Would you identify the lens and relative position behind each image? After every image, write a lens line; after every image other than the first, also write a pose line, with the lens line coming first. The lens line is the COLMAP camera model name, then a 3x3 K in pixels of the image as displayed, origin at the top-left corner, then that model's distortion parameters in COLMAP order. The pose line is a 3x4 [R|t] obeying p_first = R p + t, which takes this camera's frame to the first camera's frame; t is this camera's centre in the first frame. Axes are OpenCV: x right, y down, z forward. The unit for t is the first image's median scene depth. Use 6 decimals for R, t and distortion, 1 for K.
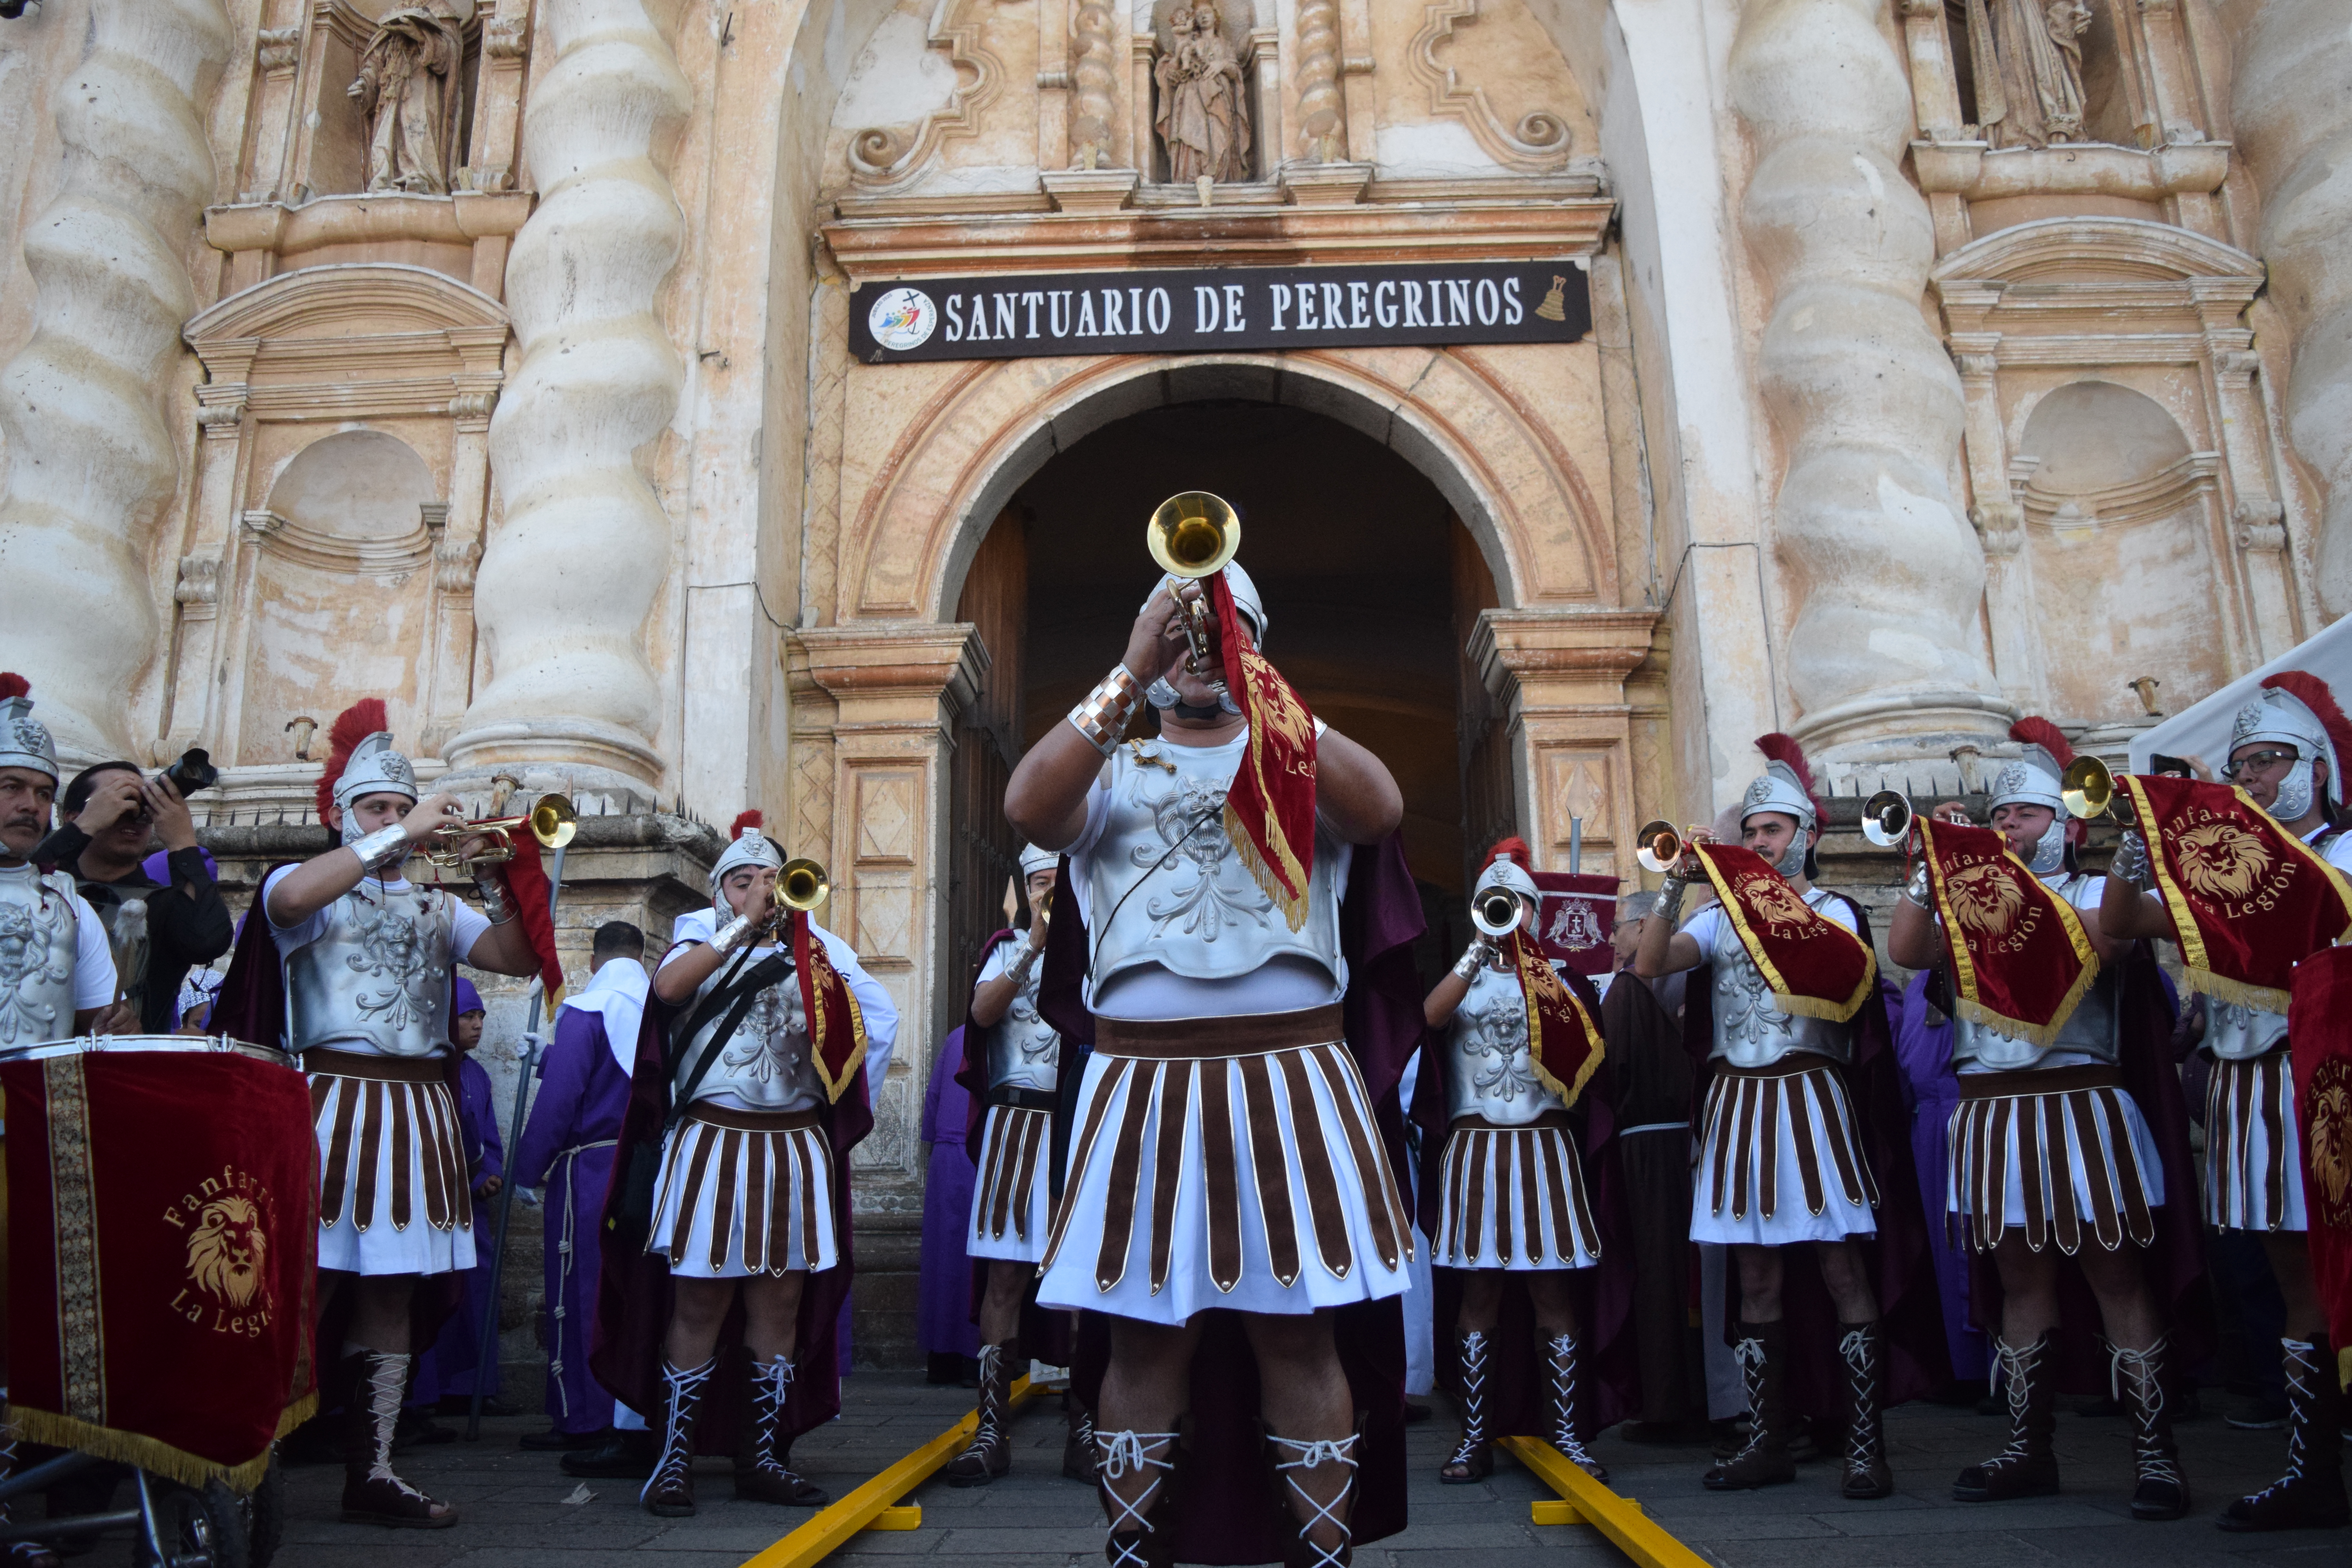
lens RADIAL K [[1845.4, 0, 1193.8], [0, 1845.4, 781.0], [0, 0, 1]] dist [-0.083359, 0.019198]
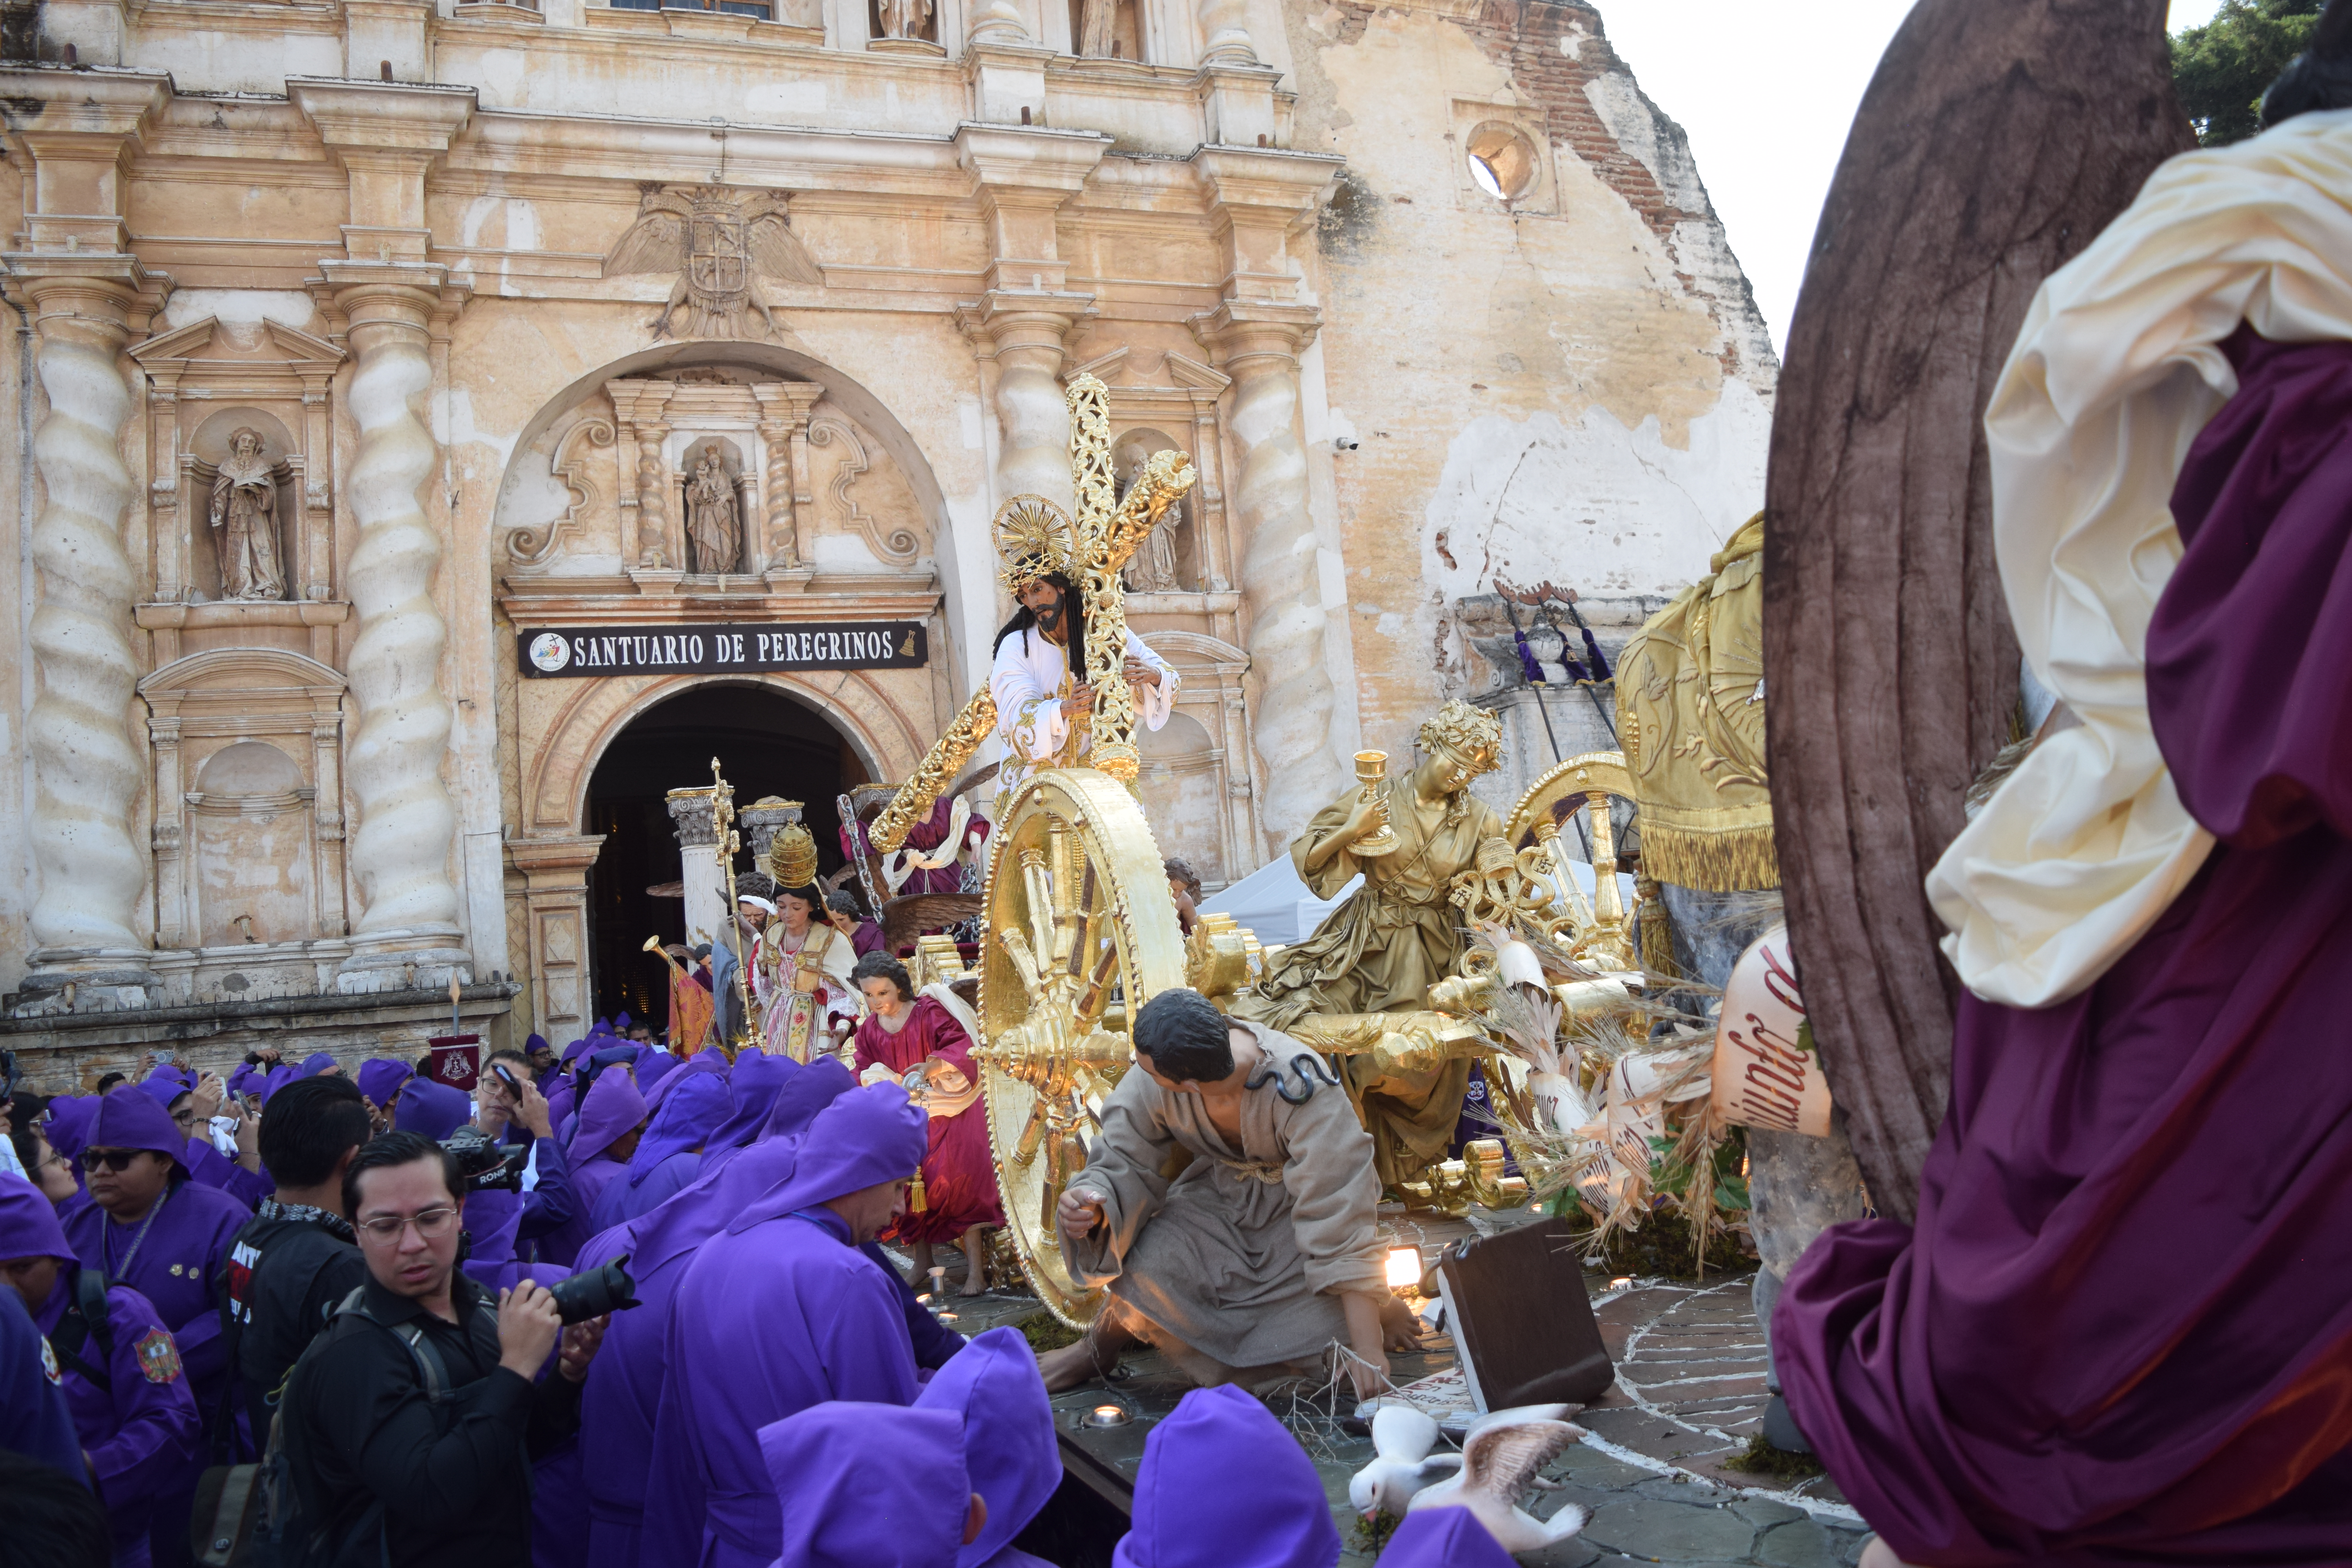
lens RADIAL K [[1845.4, 0, 1172.2], [0, 1845.4, 792.0], [0, 0, 1]] dist [-0.083359, 0.019198]
pose [[0.923821, -0.022052, 0.382190, -0.285246], [-0.027585, 0.991910, 0.123909, -0.358821], [-0.381831, -0.125013, 0.915739, -0.874572]]
